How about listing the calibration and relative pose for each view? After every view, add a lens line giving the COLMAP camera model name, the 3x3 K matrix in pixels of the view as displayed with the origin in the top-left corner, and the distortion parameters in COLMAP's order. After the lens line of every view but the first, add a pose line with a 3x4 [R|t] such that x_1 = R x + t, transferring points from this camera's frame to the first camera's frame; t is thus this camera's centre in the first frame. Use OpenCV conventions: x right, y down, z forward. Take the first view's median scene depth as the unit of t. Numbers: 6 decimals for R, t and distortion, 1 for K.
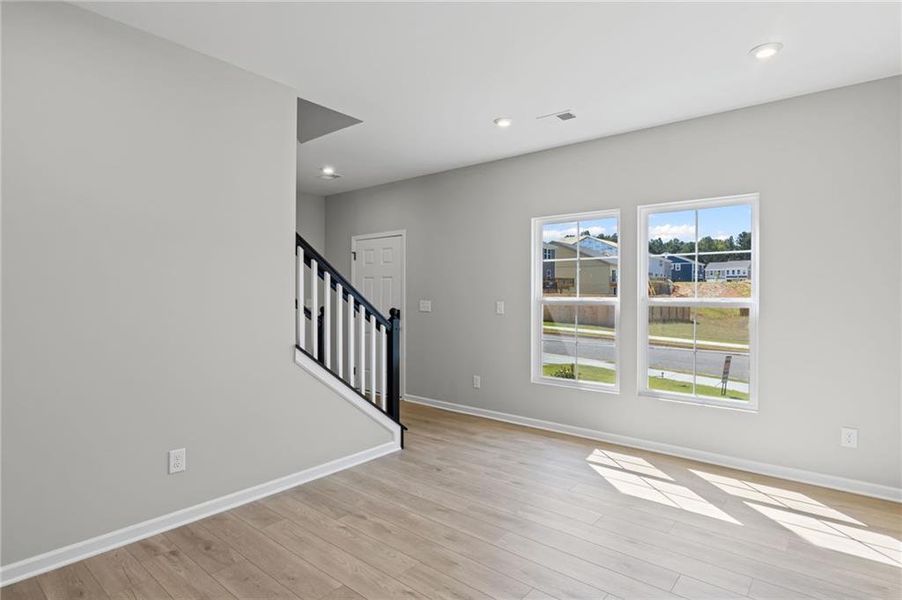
lens RADIAL K [[465.6, 0, 441.7], [0, 465.6, 297.2], [0, 0, 1]] dist [0.002889, -0.000461]
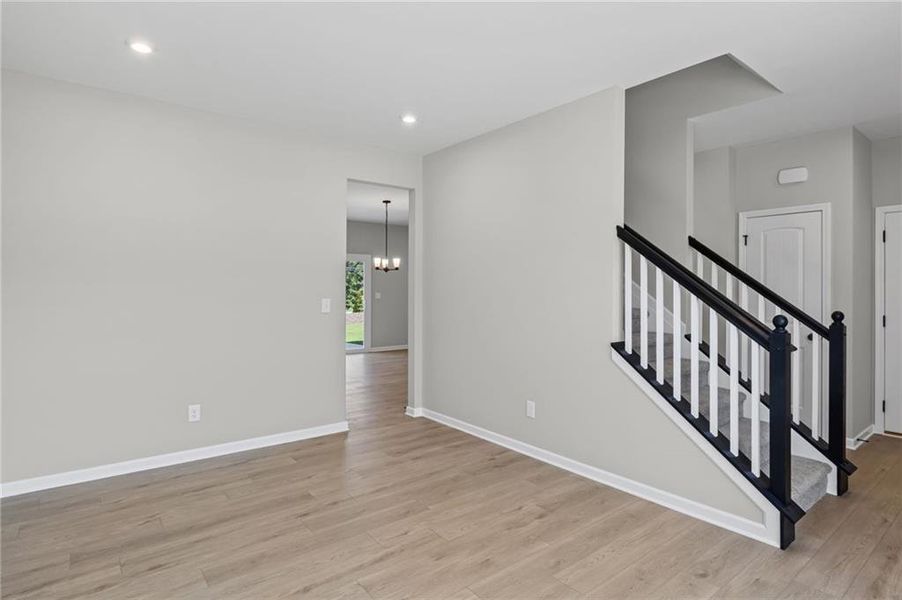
lens RADIAL K [[465.6, 0, 458.1], [0, 465.6, 283.1], [0, 0, 1]] dist [0.002889, -0.000461]
pose [[-0.146816, -0.003546, -0.989157, 0.786577], [-0.007584, 0.999968, -0.002459, -0.023772], [0.989135, 0.007141, -0.146838, 0.901643]]
